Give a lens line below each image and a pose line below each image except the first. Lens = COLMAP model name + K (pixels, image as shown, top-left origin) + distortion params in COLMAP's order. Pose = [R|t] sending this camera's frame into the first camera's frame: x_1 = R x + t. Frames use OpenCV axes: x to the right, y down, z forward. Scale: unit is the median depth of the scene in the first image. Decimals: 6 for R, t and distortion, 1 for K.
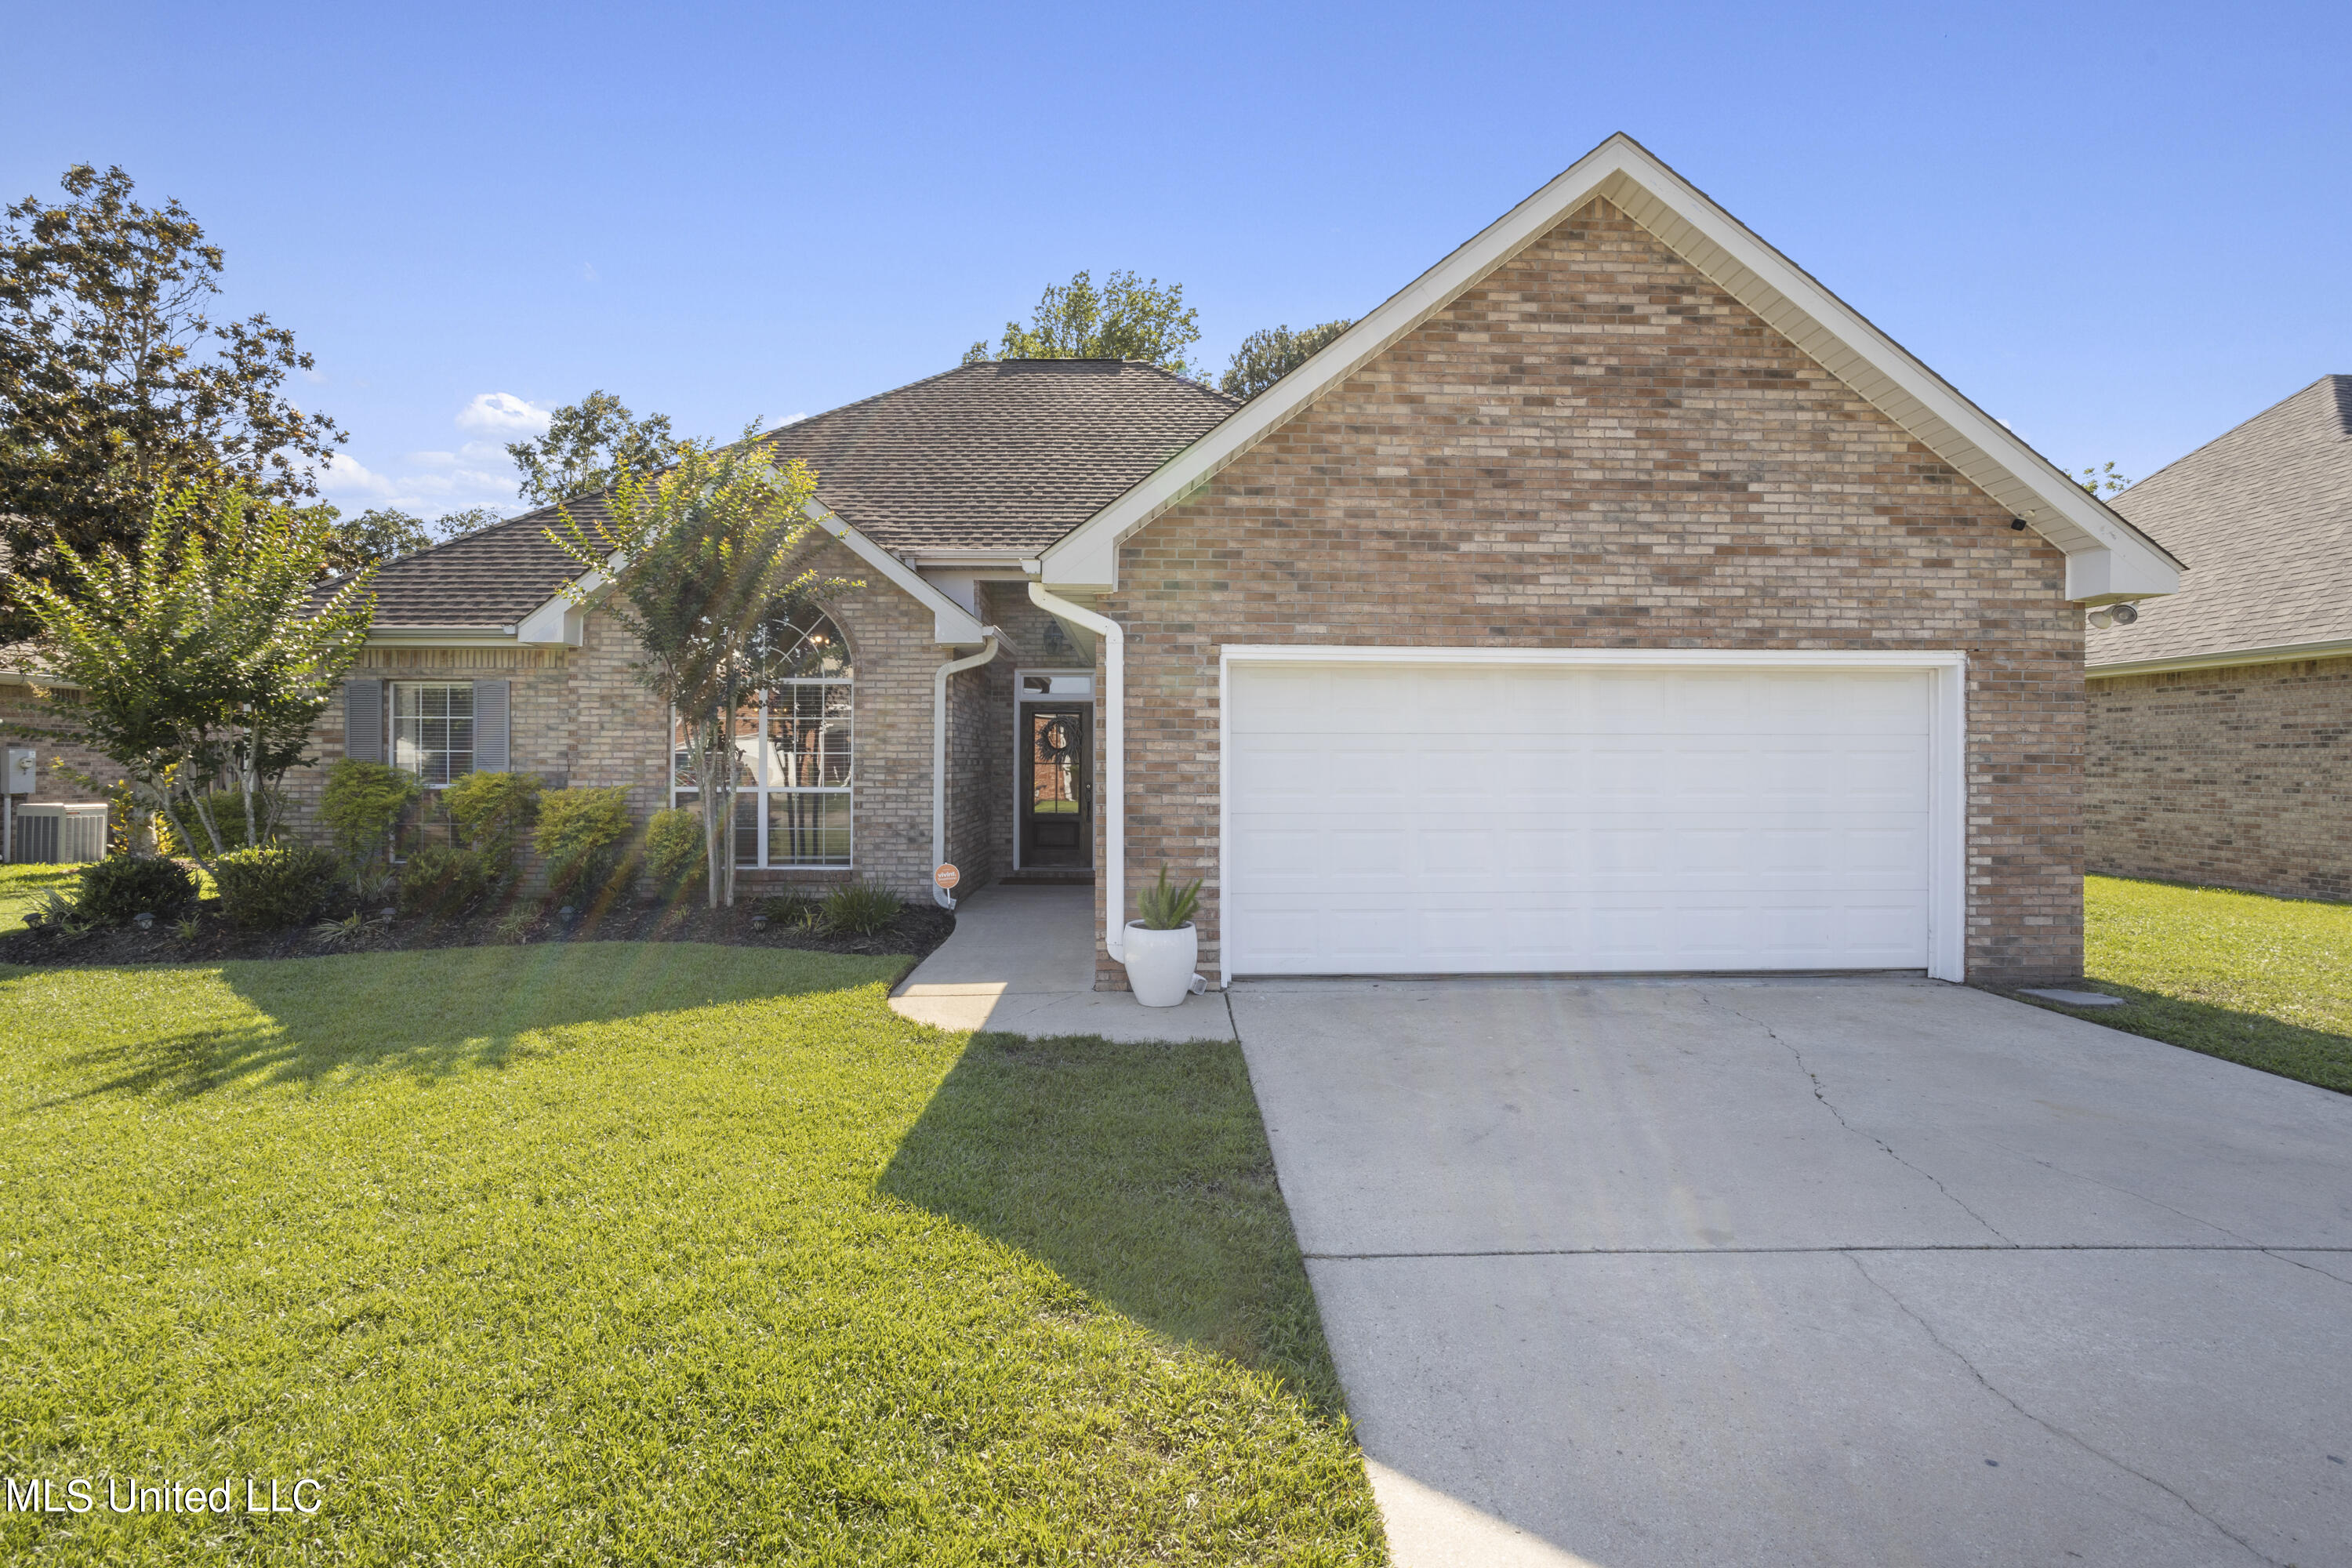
lens RADIAL K [[1159.1, 0, 1172.7], [0, 1159.1, 773.5], [0, 0, 1]] dist [-0.039618, 0.001389]
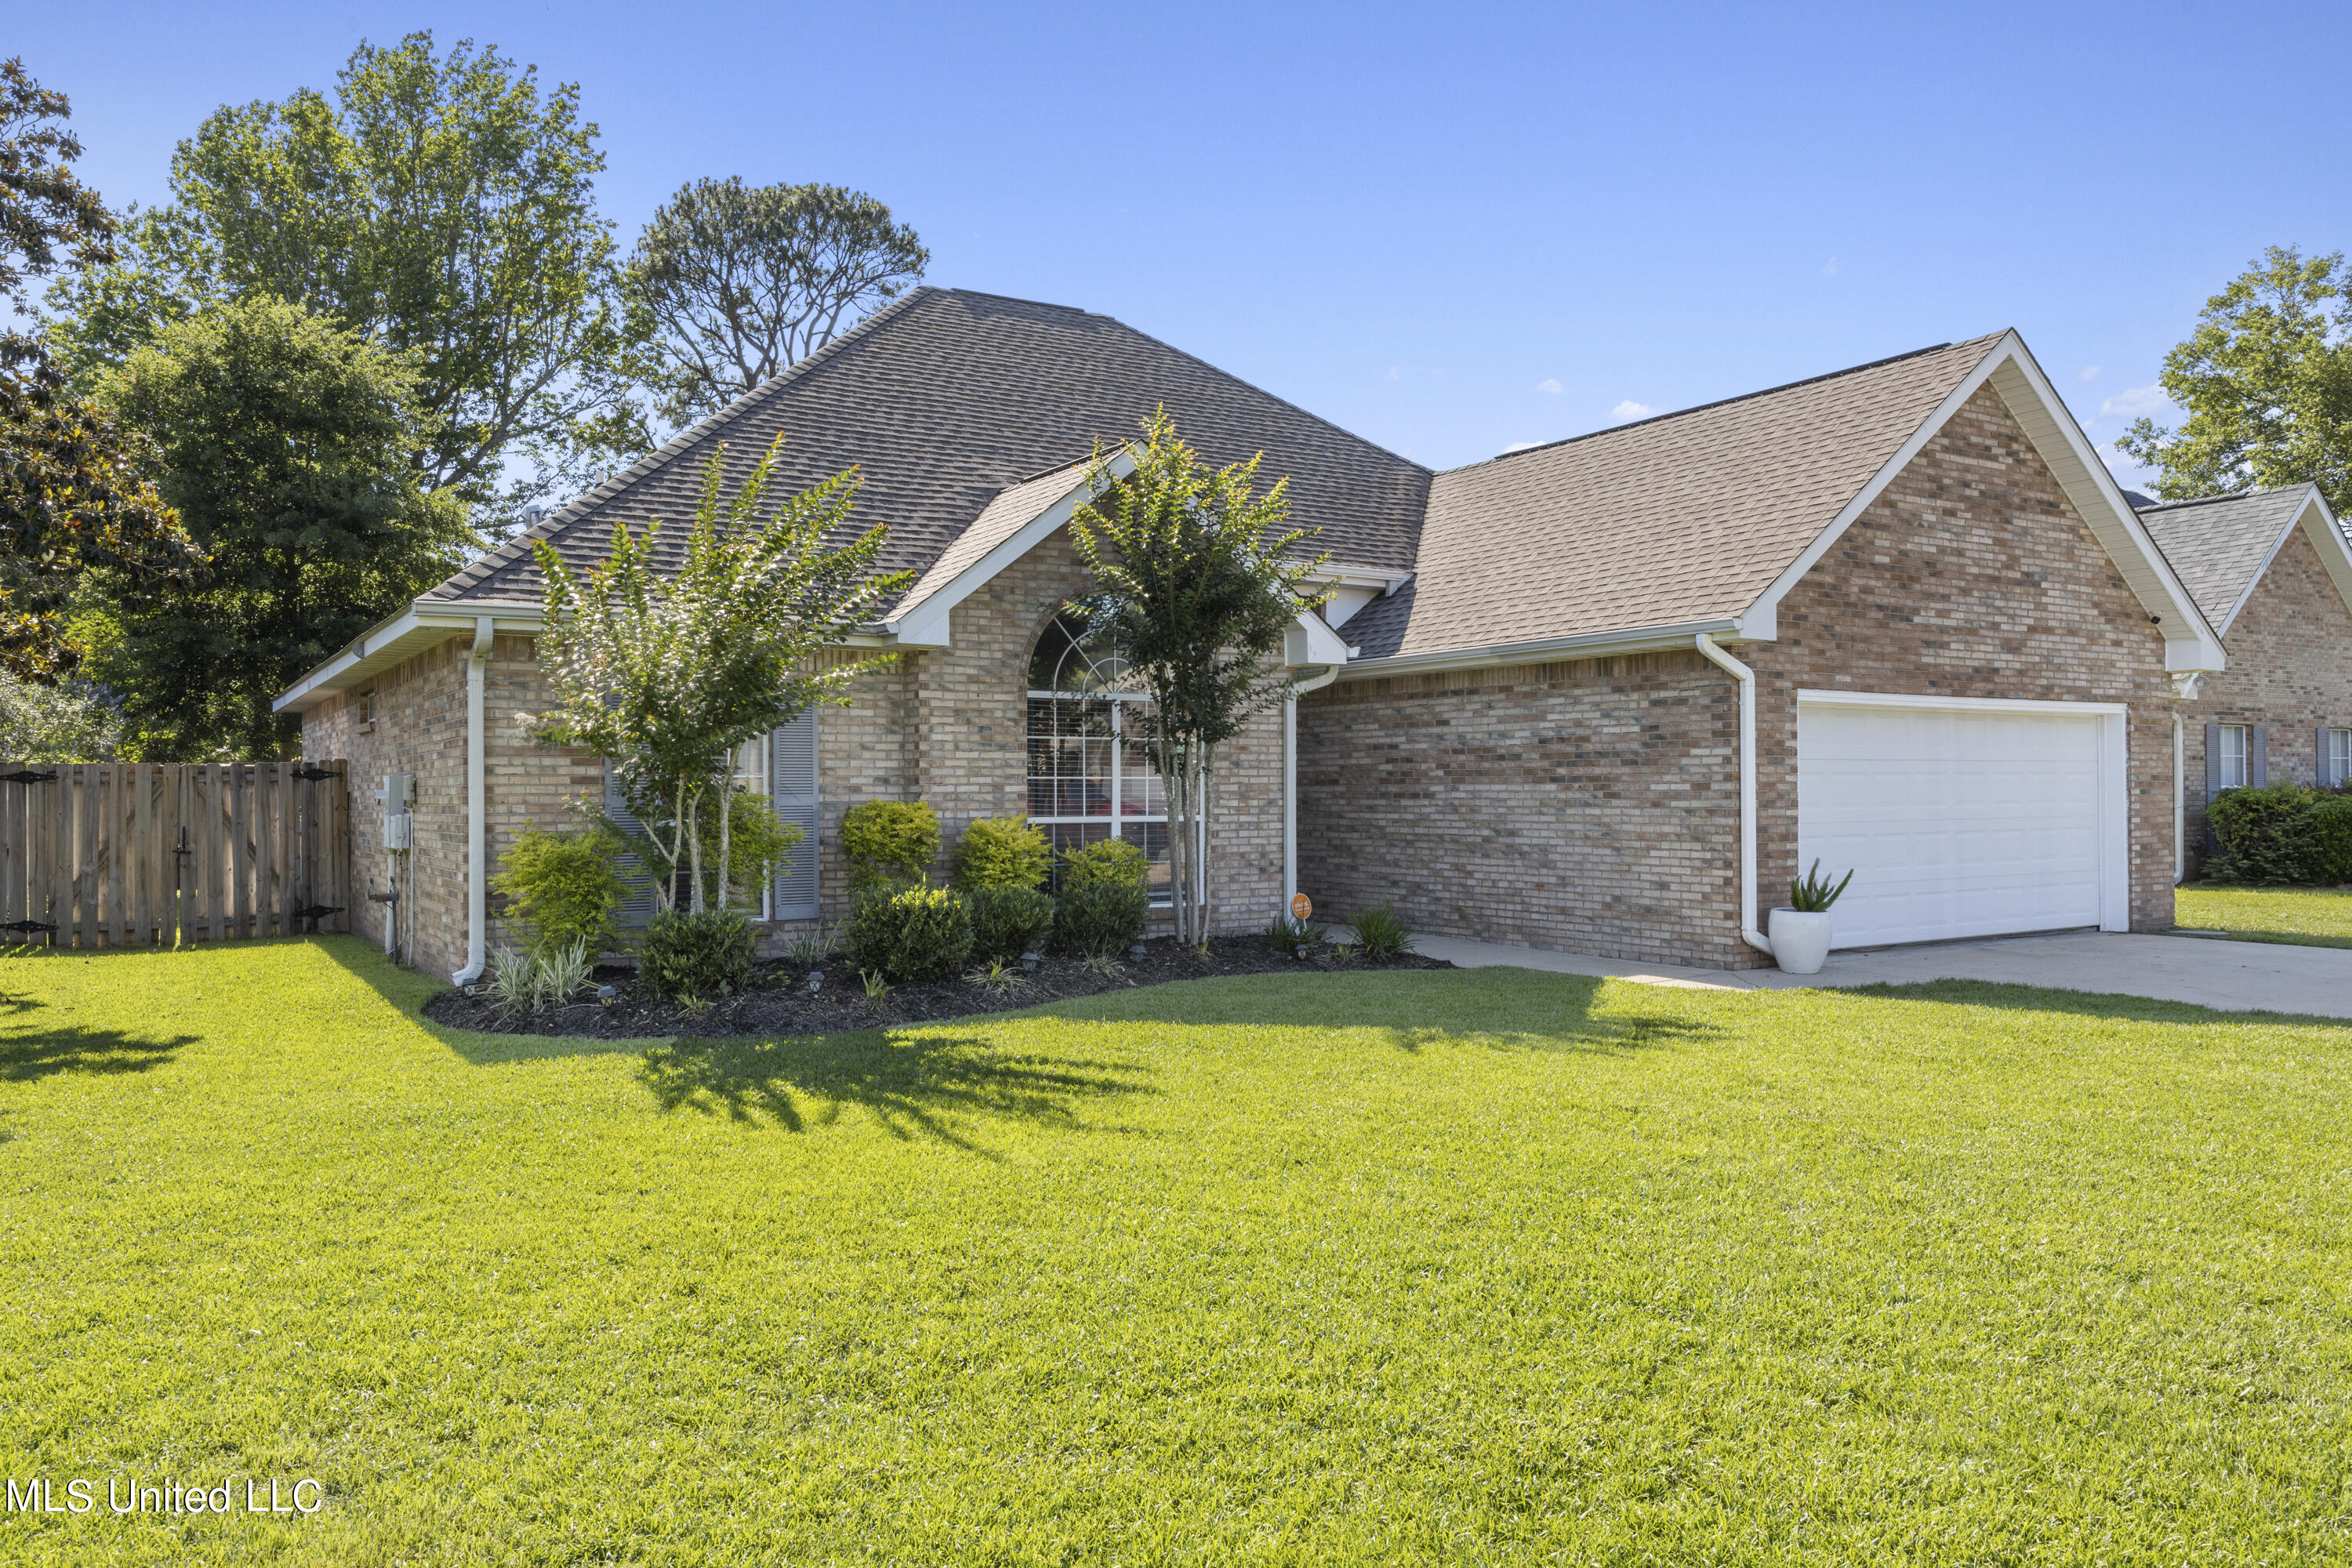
lens RADIAL K [[1711.7, 0, 1179.2], [0, 1711.7, 802.0], [0, 0, 1]] dist [0.005161, 0.001273]
pose [[0.844783, -0.010462, 0.535007, -1.515419], [0.013301, 0.999910, -0.001448, 0.005169], [-0.534944, 0.008340, 0.844846, -0.207506]]
